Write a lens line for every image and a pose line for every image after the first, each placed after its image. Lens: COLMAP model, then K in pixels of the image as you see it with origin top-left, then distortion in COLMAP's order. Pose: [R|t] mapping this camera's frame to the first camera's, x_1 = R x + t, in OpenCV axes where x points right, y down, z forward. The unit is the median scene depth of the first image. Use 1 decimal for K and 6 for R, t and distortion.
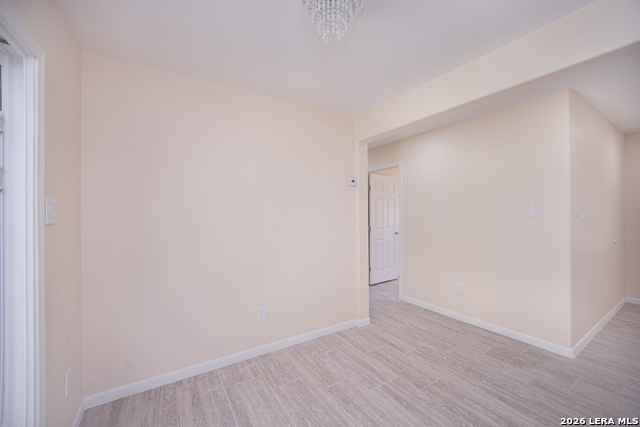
lens RADIAL K [[256.4, 0, 320.4], [0, 256.4, 212.5], [0, 0, 1]] dist [-0.012812, 0.000680]
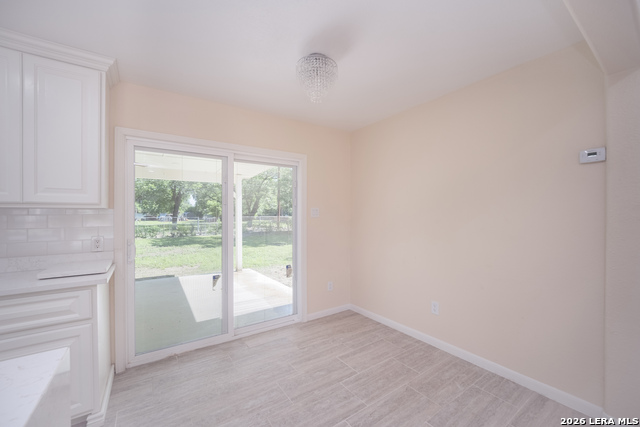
lens RADIAL K [[256.4, 0, 320.4], [0, 256.4, 214.8], [0, 0, 1]] dist [-0.012812, 0.000680]
pose [[0.041742, 0.002496, -0.999125, 0.907885], [0.000789, 0.999996, 0.002531, 0.012023], [0.999128, -0.000893, 0.041740, 0.552551]]
